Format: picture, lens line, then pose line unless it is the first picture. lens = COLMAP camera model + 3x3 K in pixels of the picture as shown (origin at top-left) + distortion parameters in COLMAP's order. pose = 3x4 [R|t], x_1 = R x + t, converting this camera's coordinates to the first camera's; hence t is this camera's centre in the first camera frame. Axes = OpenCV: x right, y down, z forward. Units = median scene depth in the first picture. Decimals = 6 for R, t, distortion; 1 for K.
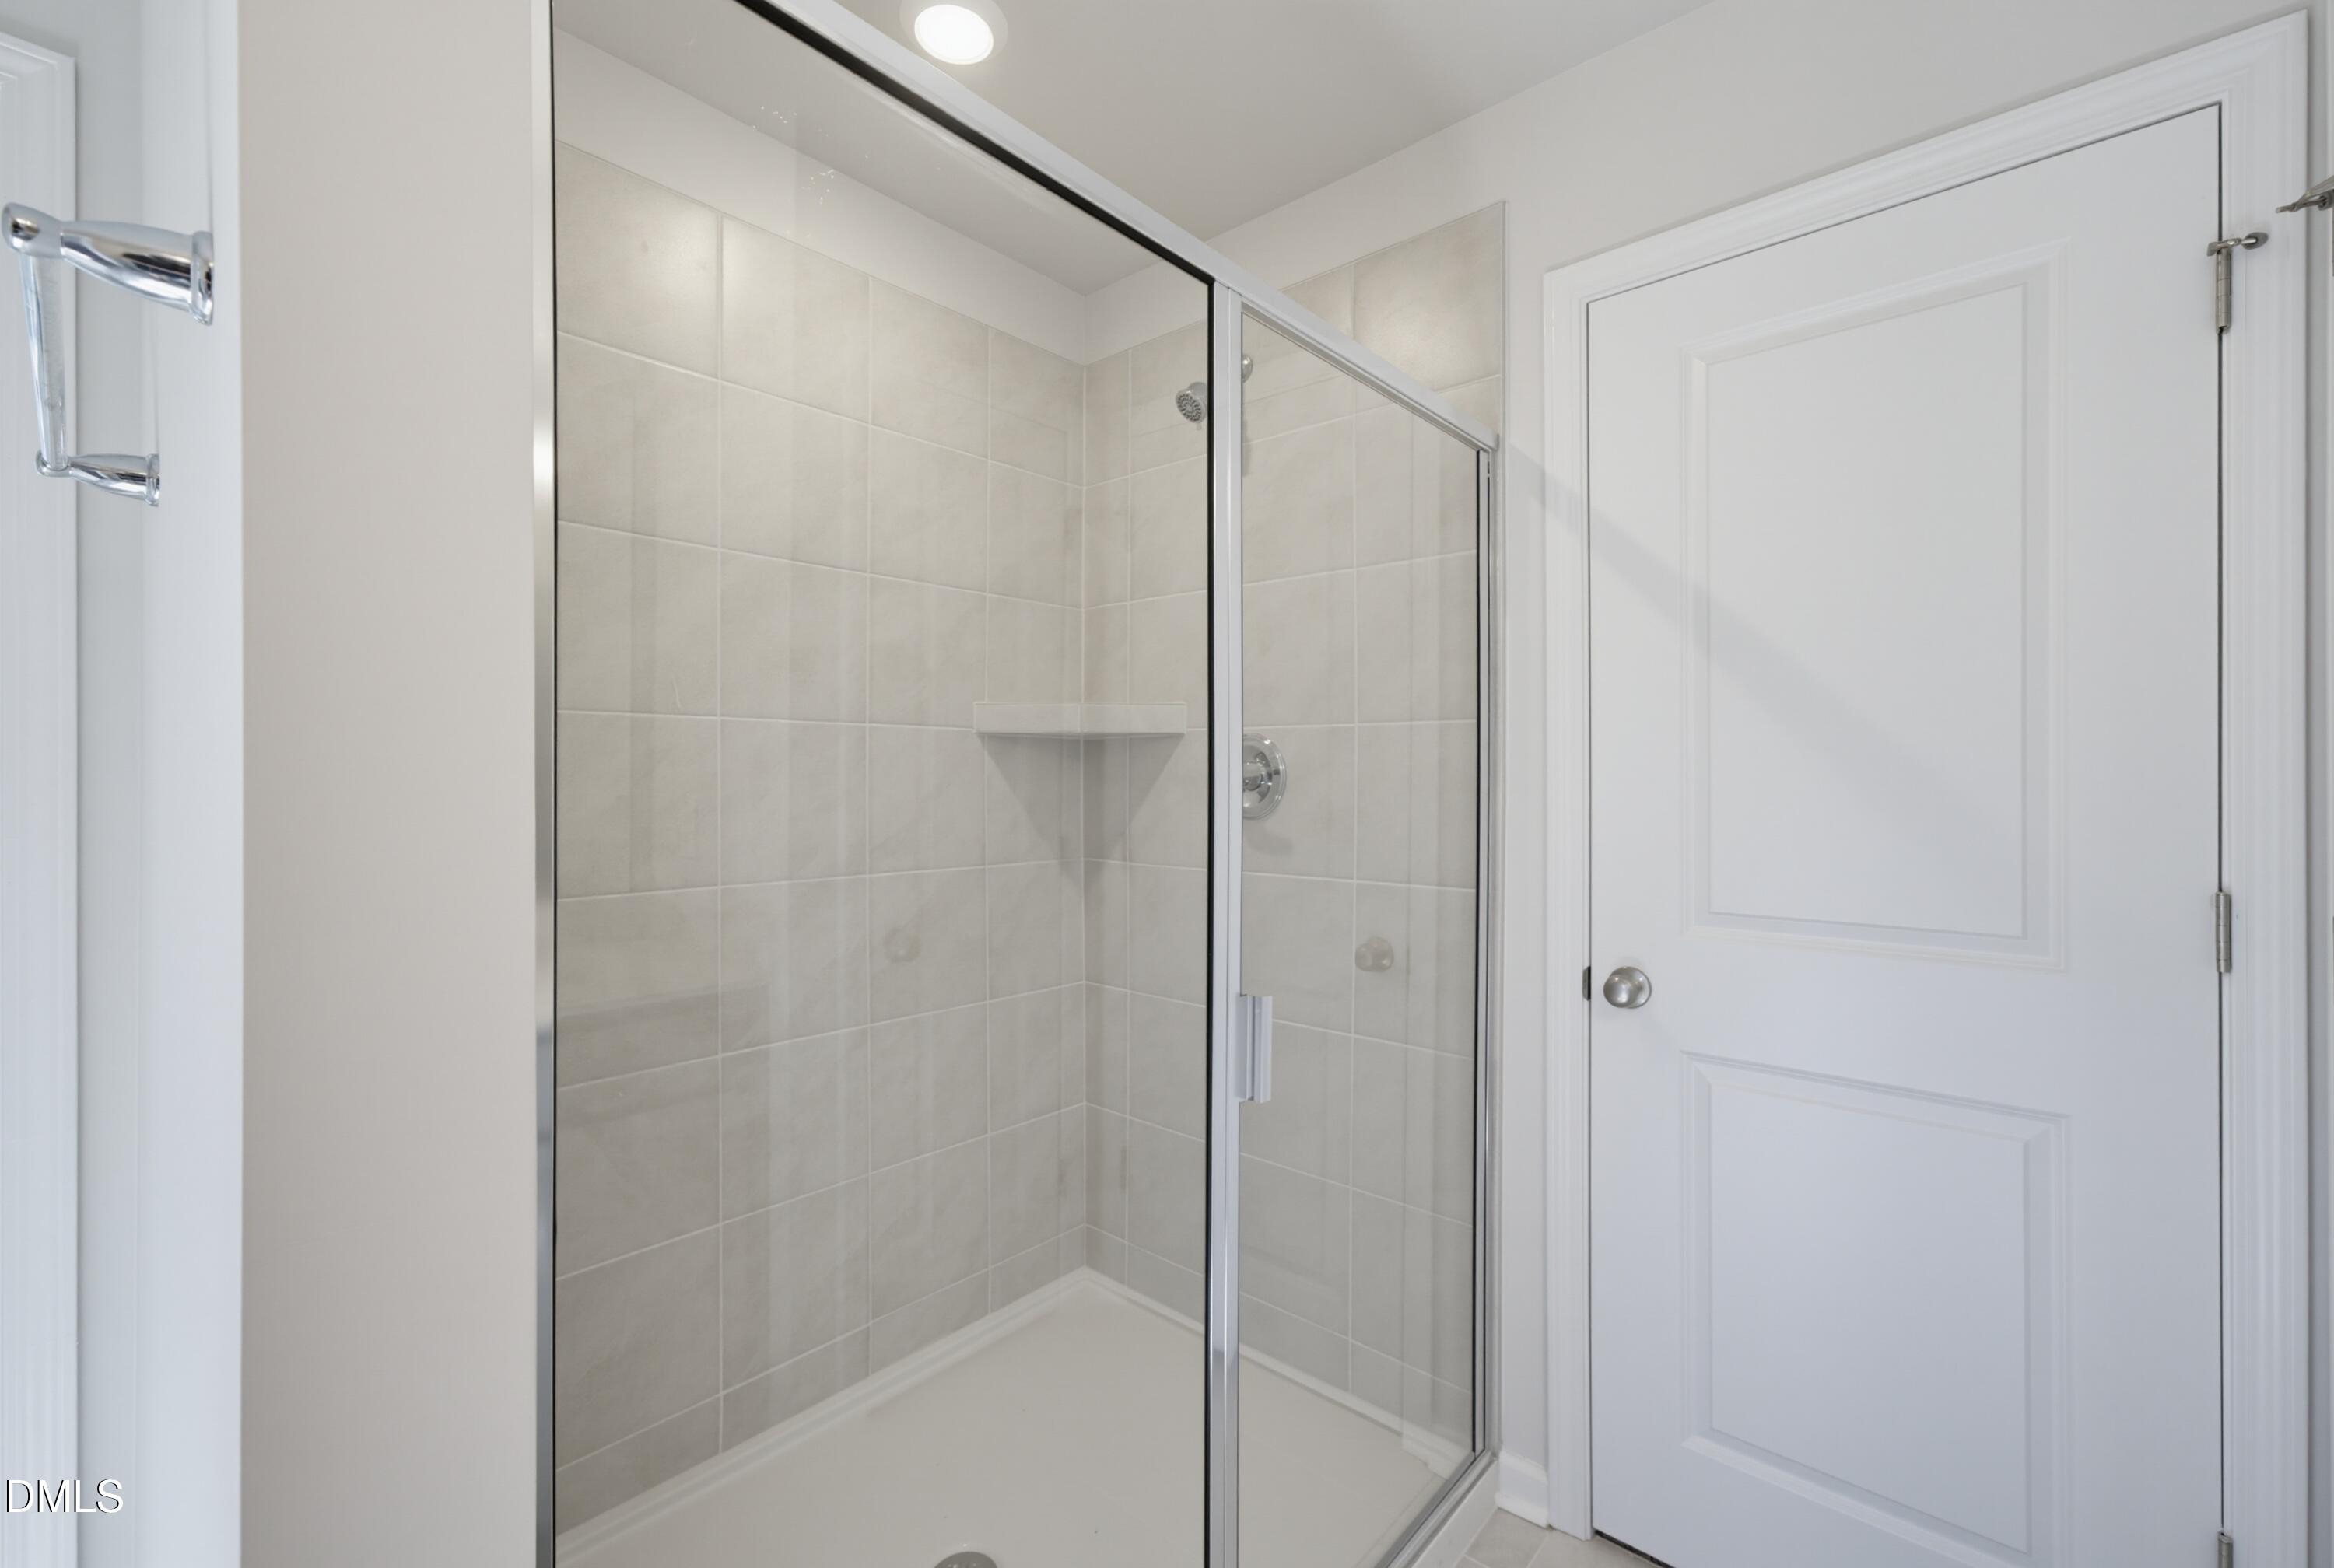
lens RADIAL K [[974.4, 0, 1175.3], [0, 974.4, 788.0], [0, 0, 1]] dist [0.003262, 0.000493]
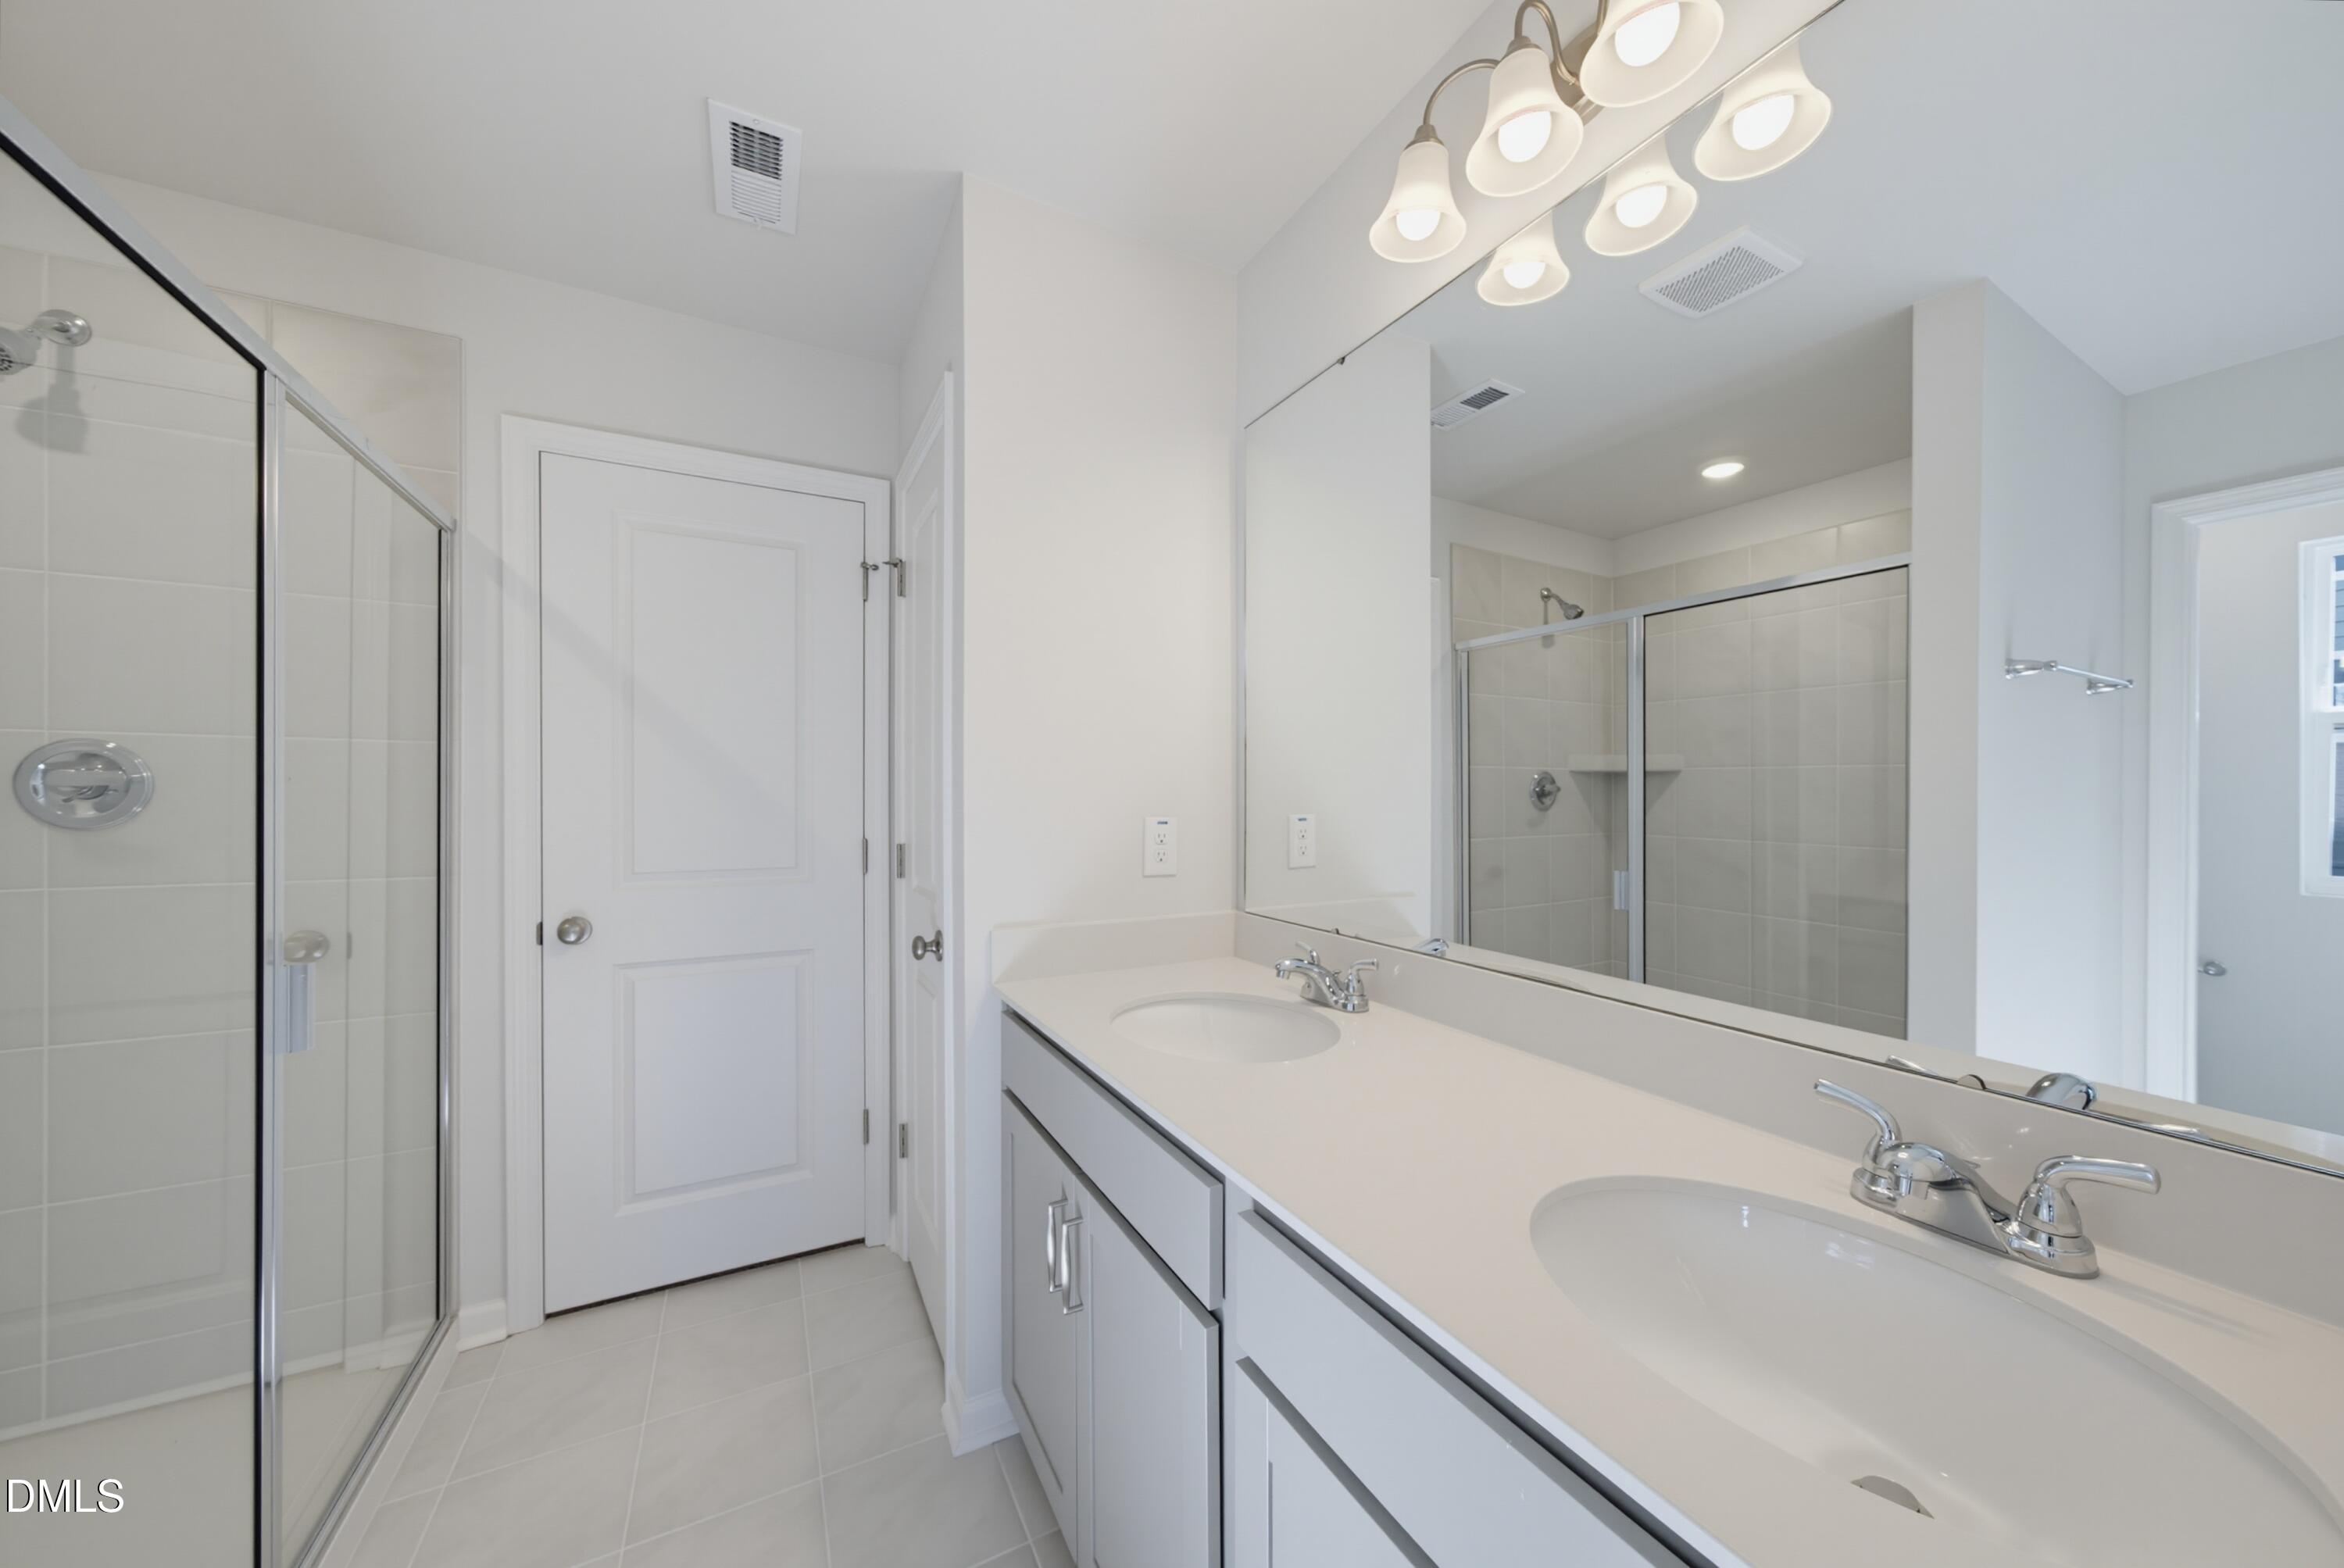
lens RADIAL K [[816.1, 0, 1180.9], [0, 816.1, 791.4], [0, 0, 1]] dist [-0.010151, 0.002760]
pose [[0.348866, 0.002107, 0.937170, -0.353734], [0.000514, 0.999997, -0.002439, -0.002352], [-0.937172, 0.001332, 0.348864, -0.278203]]
